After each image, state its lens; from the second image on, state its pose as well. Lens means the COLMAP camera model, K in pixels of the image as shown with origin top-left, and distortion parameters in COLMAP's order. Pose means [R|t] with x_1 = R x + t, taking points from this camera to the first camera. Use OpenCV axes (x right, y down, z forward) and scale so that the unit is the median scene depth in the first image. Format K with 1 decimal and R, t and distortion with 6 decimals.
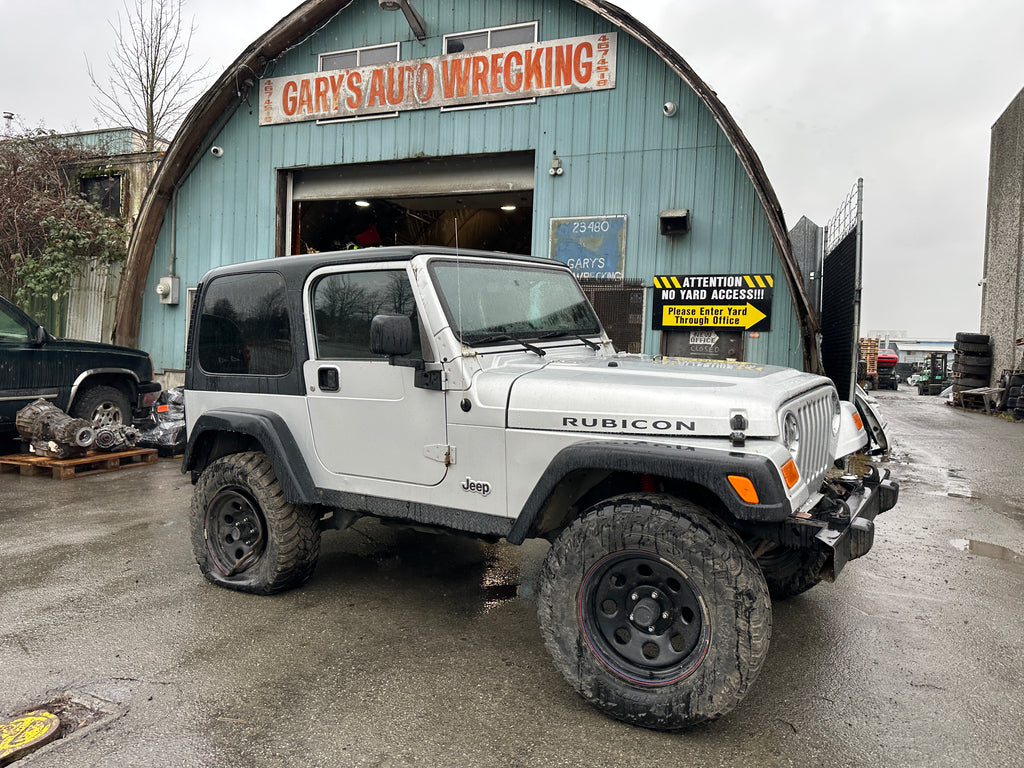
lens RADIAL K [[715.6, 0, 512.9], [0, 715.6, 380.8], [0, 0, 1]] dist [0.149009, -0.292002]
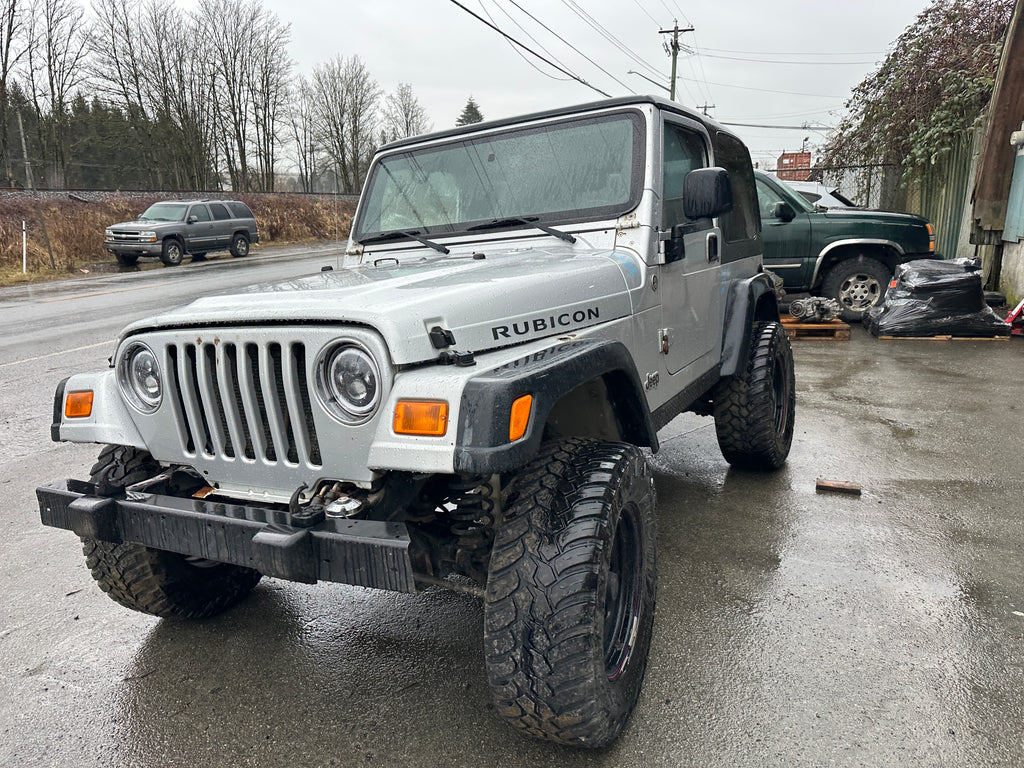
lens RADIAL K [[723.8, 0, 516.8], [0, 723.8, 381.1], [0, 0, 1]] dist [0.036574, -0.040042]
pose [[0.090455, 0.198042, -0.976011, 0.413316], [-0.001373, 0.980052, 0.198735, -0.025886], [0.995900, -0.016636, 0.088923, 0.462235]]
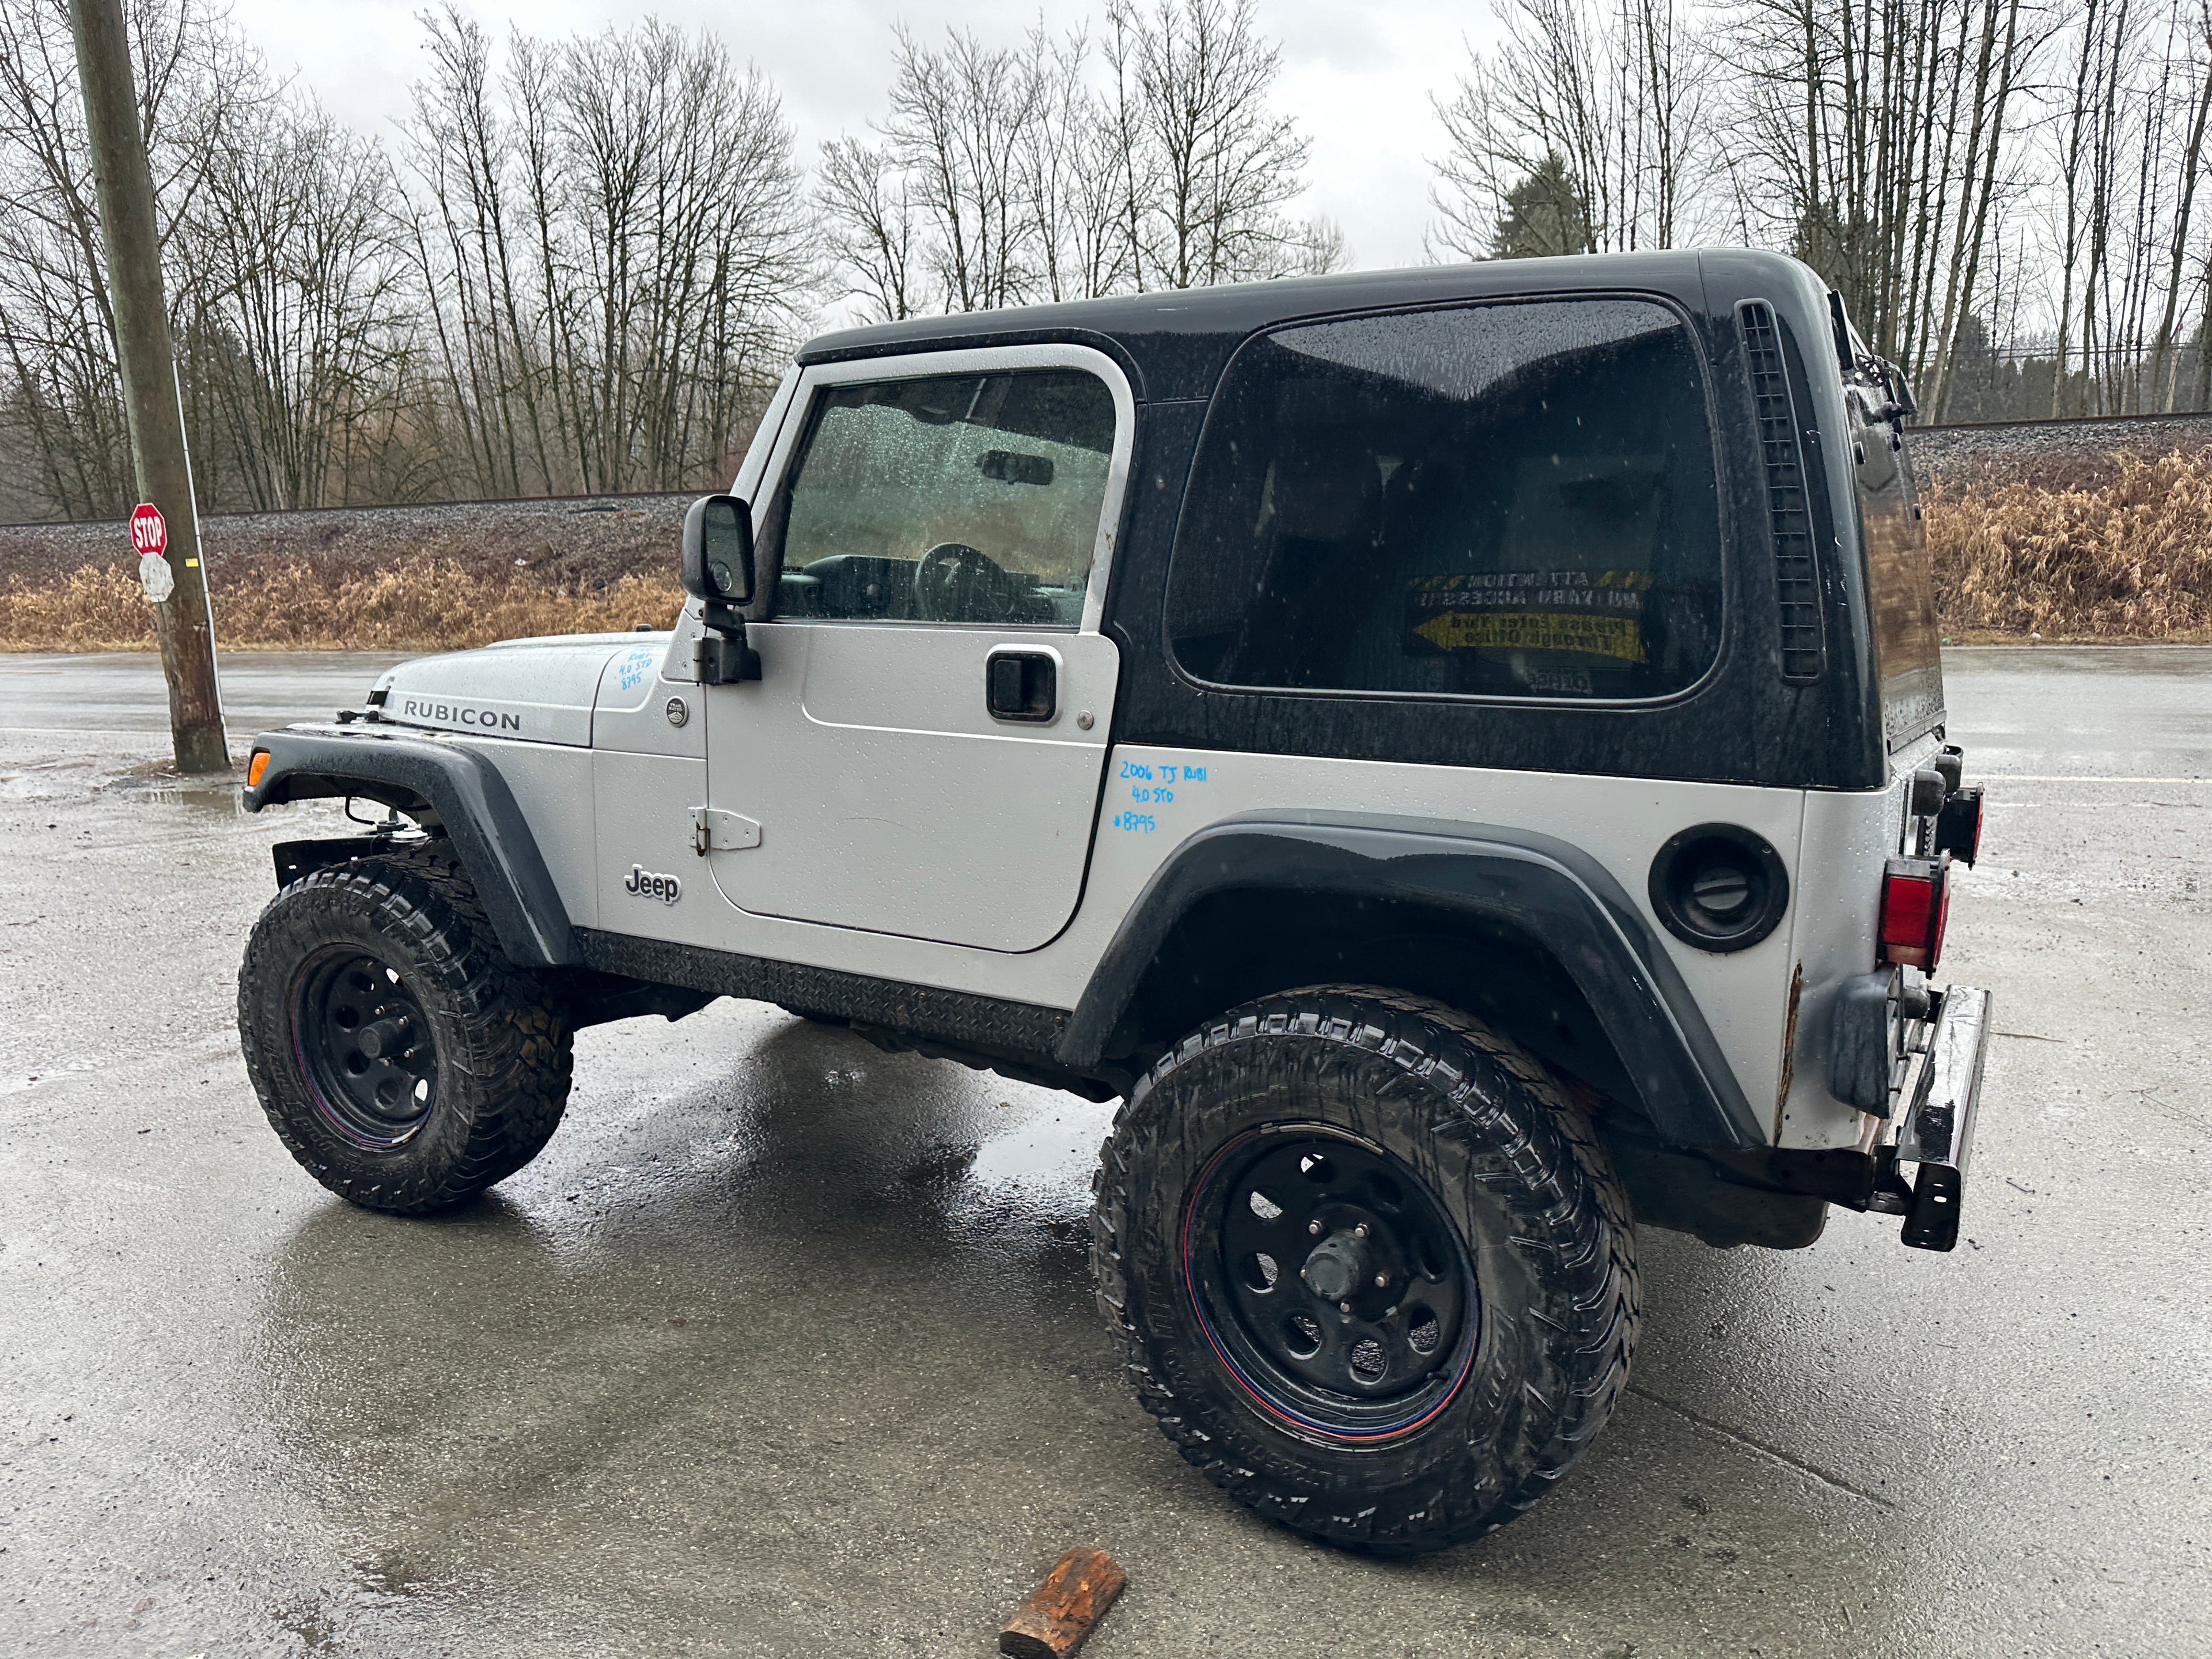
lens RADIAL K [[1573.6, 0, 1082.7], [0, 1573.6, 848.2], [0, 0, 1]] dist [0.004159, -0.004437]
pose [[-0.999293, 0.009742, -0.036320, -0.013012], [0.001102, 0.973031, 0.230672, -0.061190], [0.037588, 0.230469, -0.972353, 0.955659]]
